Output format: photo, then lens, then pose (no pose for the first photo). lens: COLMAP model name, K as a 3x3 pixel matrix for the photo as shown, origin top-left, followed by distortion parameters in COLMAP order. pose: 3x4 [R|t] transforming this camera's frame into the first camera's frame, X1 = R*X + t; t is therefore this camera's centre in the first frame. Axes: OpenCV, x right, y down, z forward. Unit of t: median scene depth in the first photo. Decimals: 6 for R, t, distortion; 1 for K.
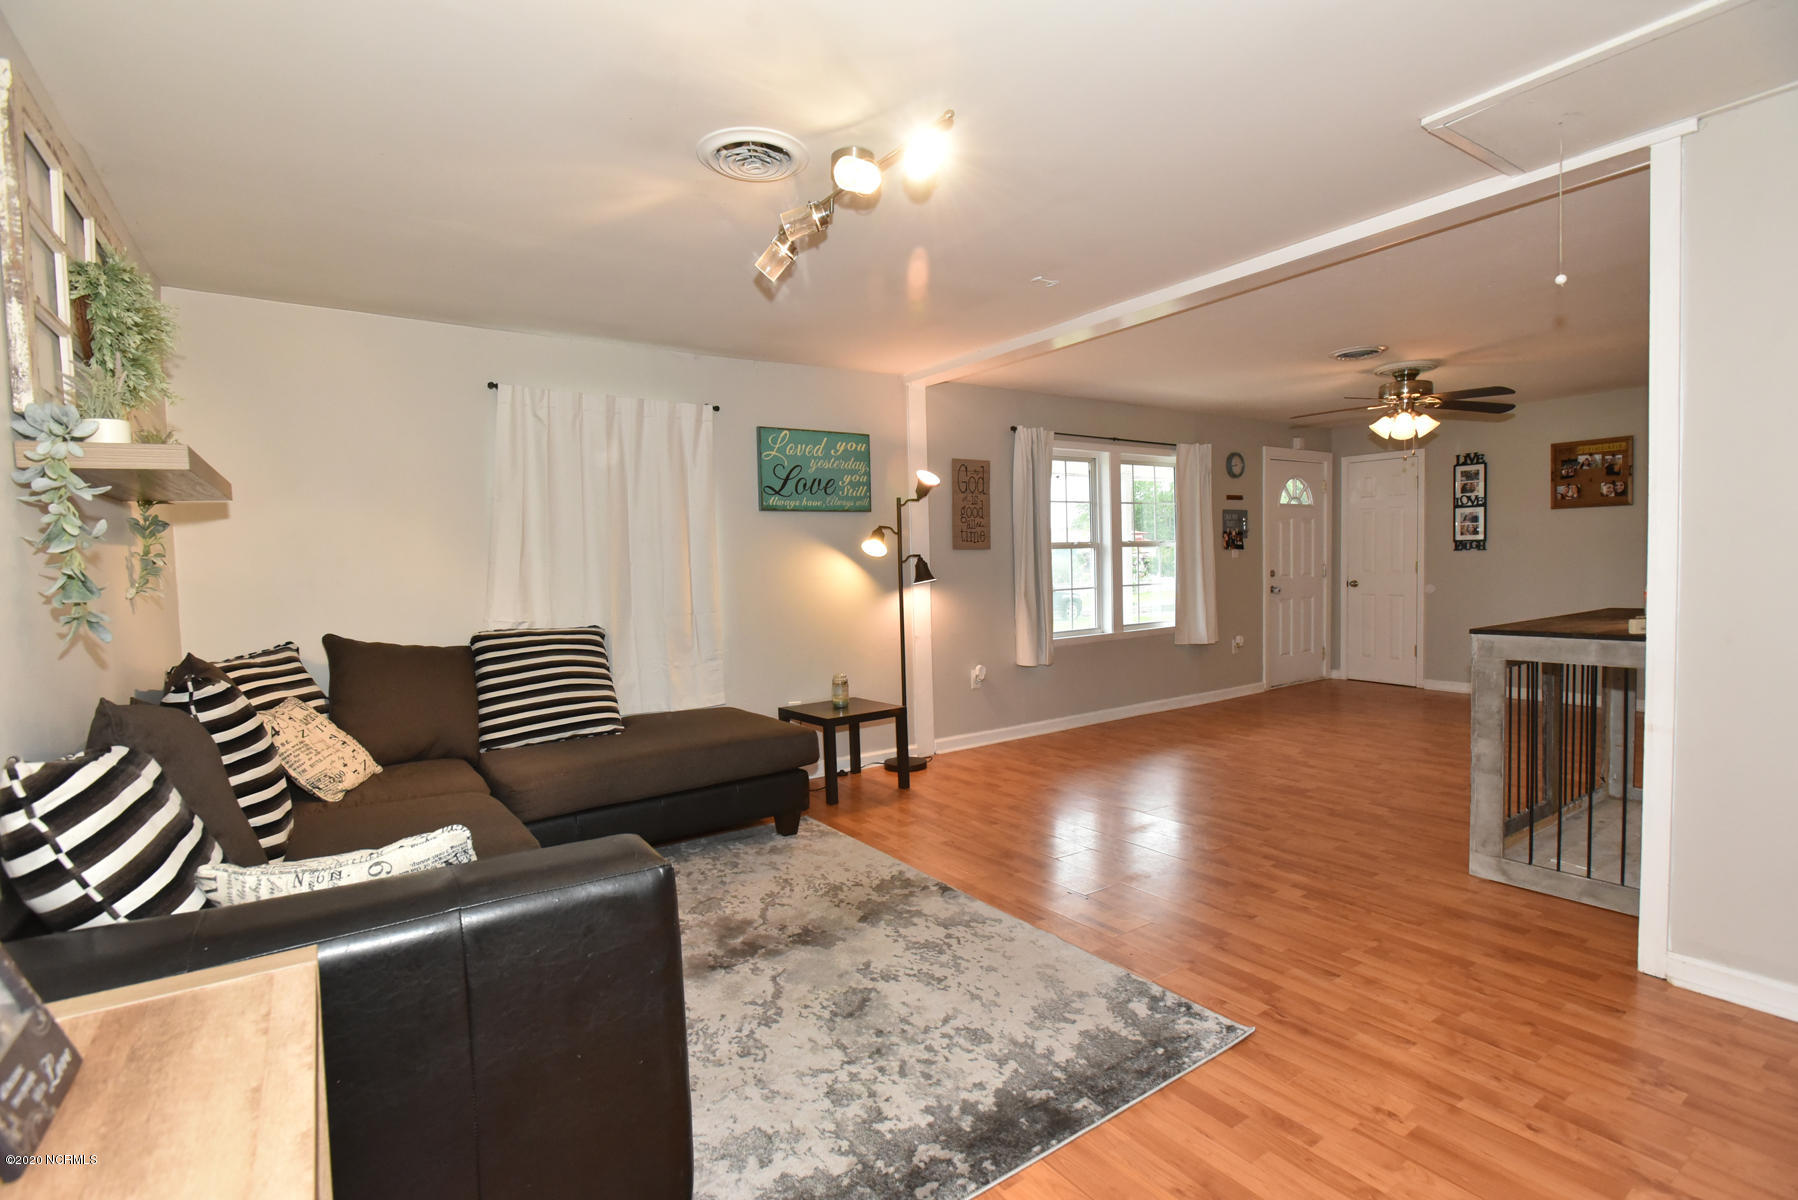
lens RADIAL K [[901.2, 0, 895.0], [0, 901.2, 591.5], [0, 0, 1]] dist [-0.021203, -0.000010]
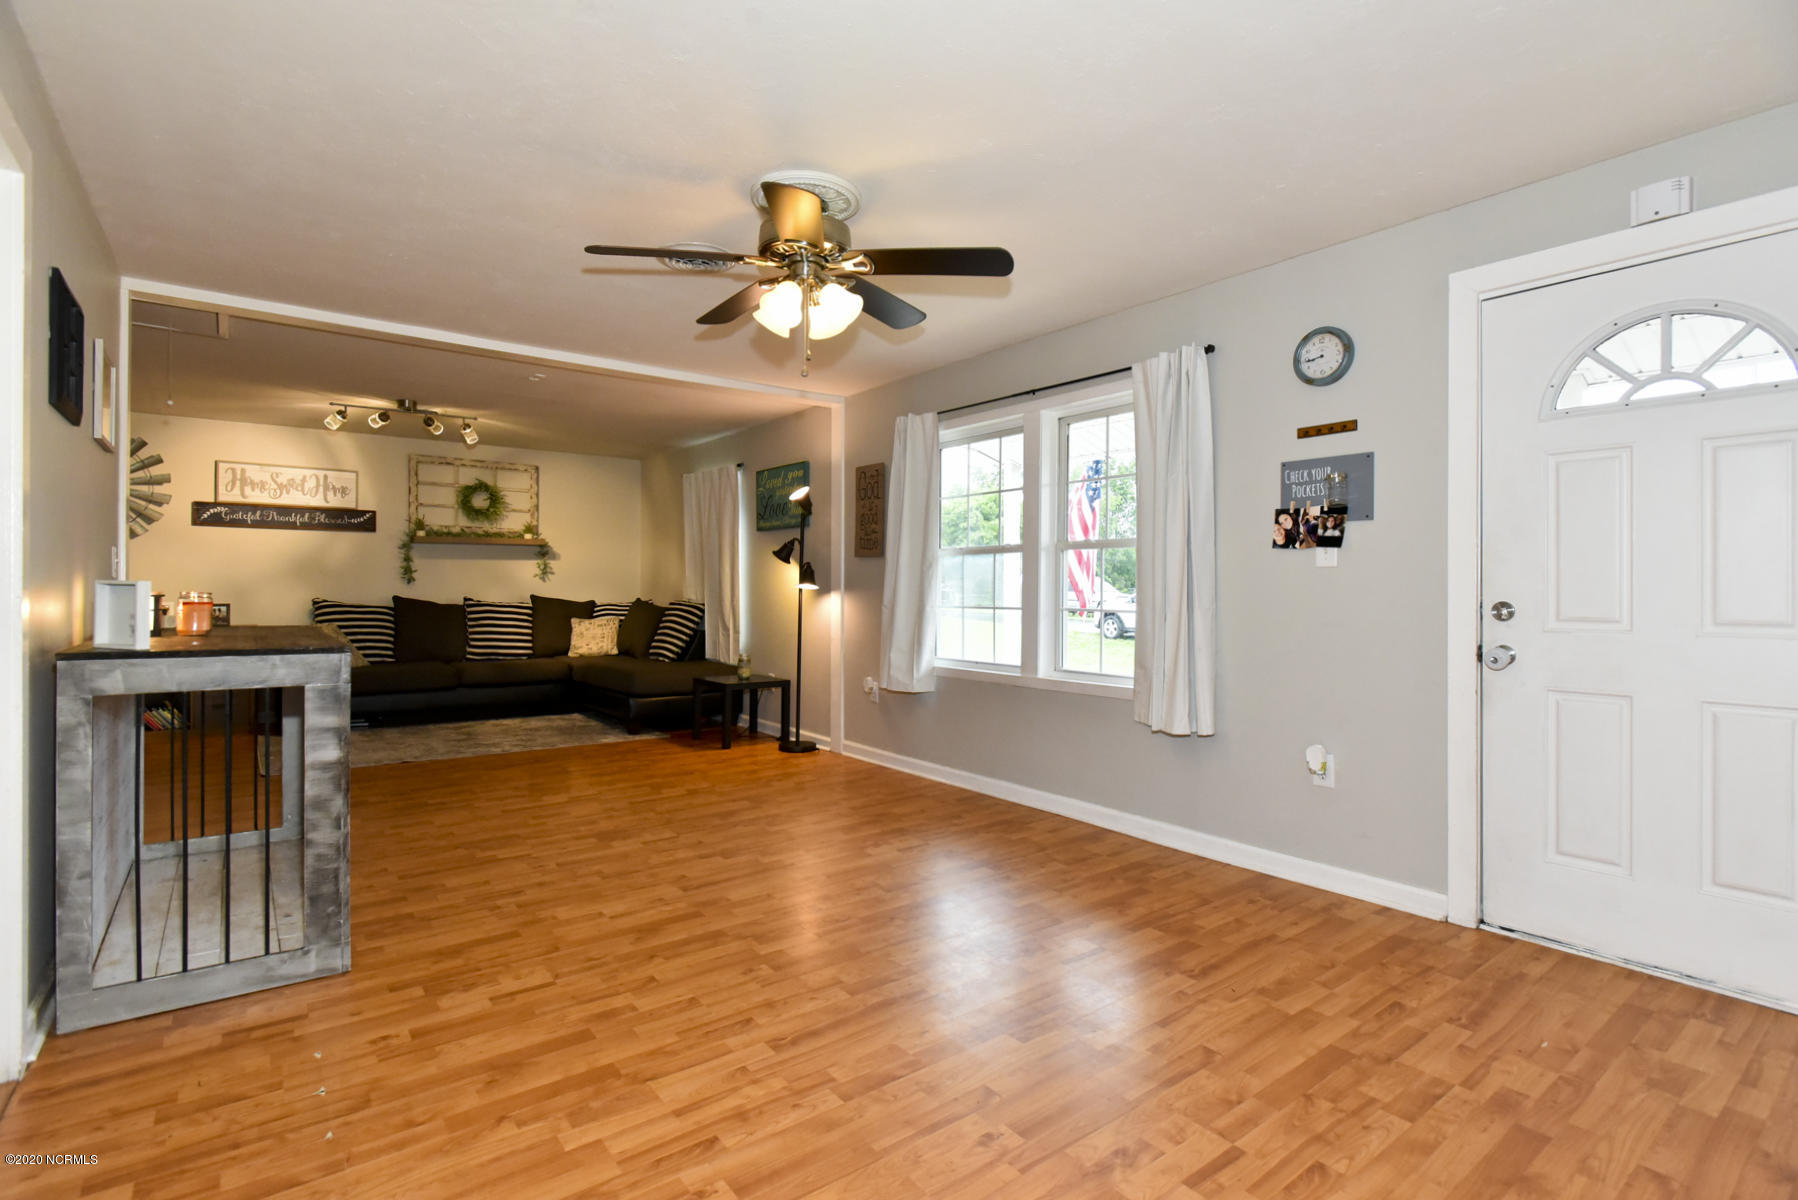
lens RADIAL K [[870.5, 0, 899.3], [0, 870.5, 585.4], [0, 0, 1]] dist [-0.022513, -0.000113]
pose [[0.016602, 0.021719, -0.999626, 0.803124], [-0.043099, 0.998850, 0.020987, -0.028495], [0.998933, 0.042734, 0.017519, 0.790958]]
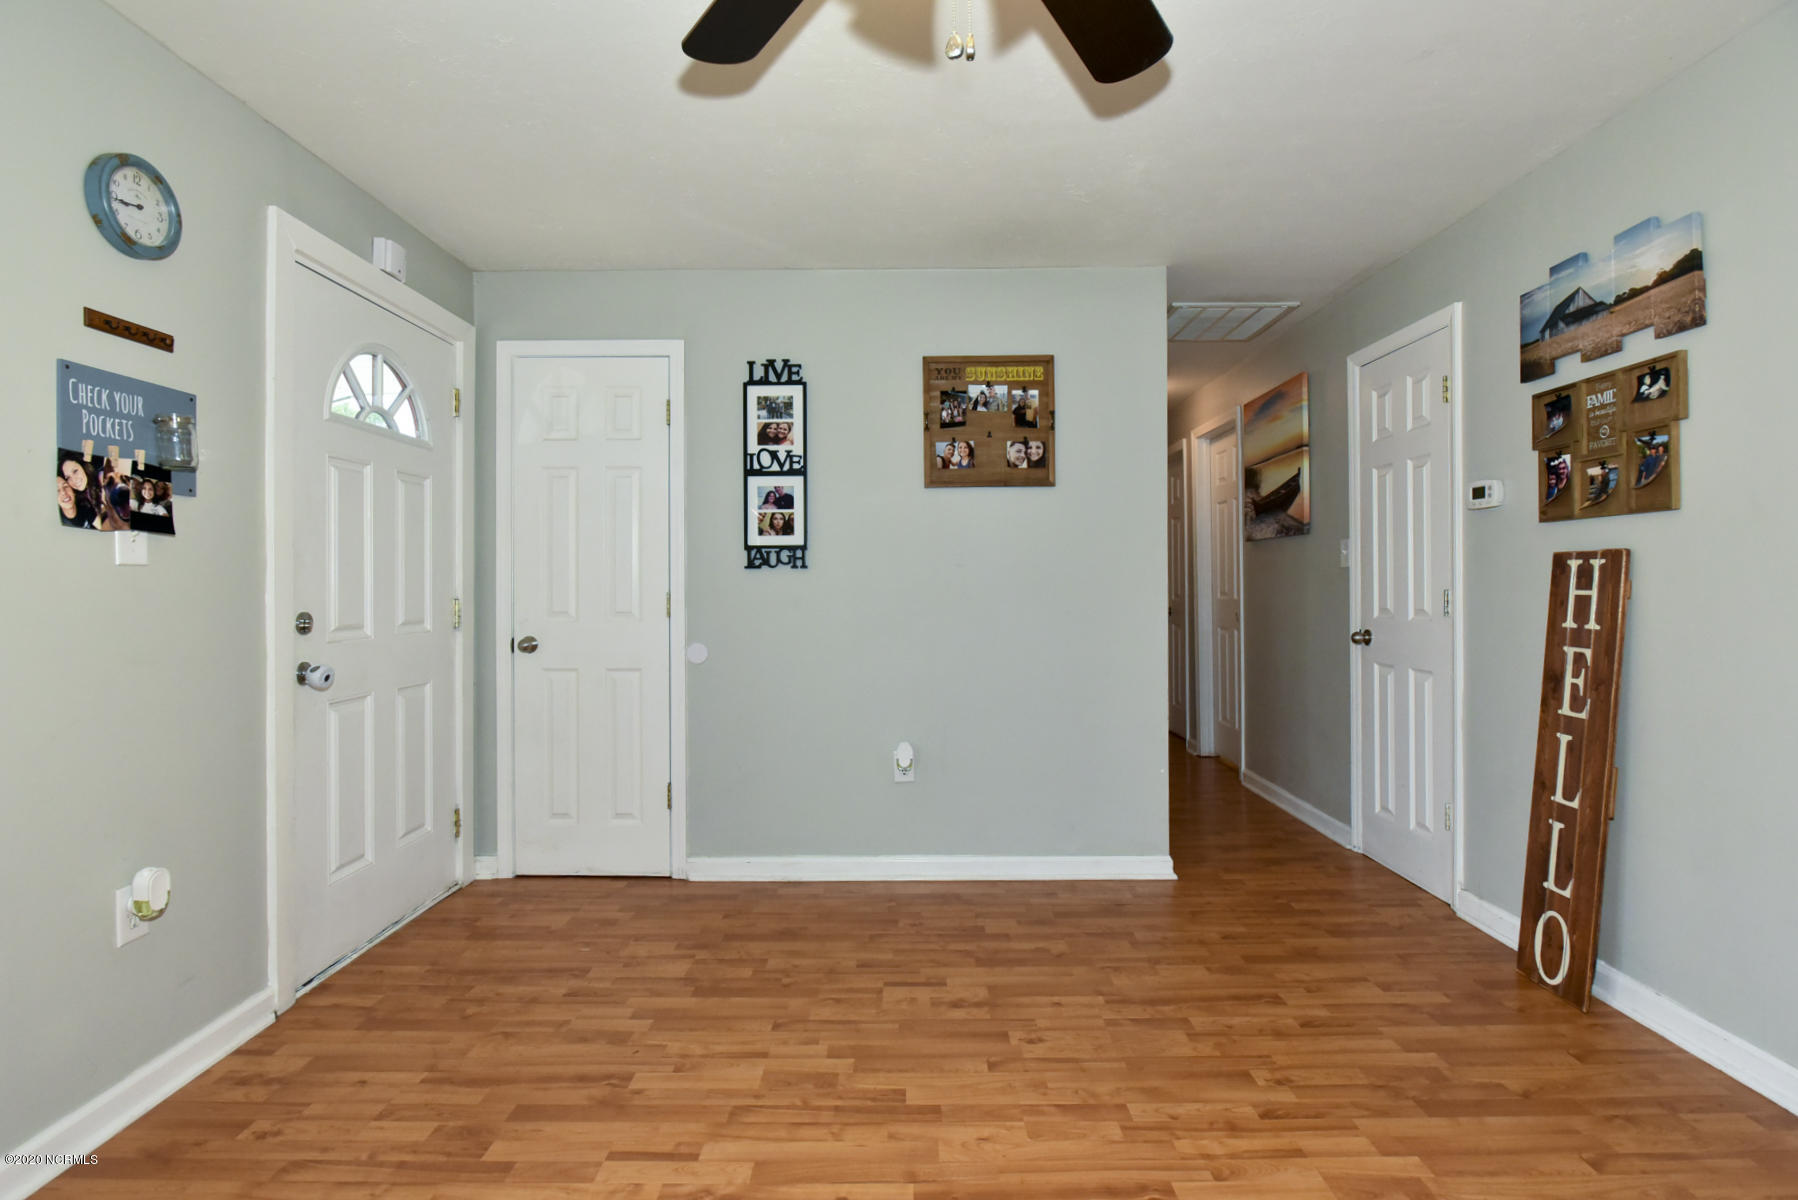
lens RADIAL K [[901.2, 0, 895.0], [0, 901.2, 591.5], [0, 0, 1]] dist [-0.021203, -0.000010]
pose [[0.594795, 0.015328, 0.803732, 0.306860], [0.025333, 0.998964, -0.037799, -0.014837], [-0.803478, 0.042844, 0.593790, 0.679140]]
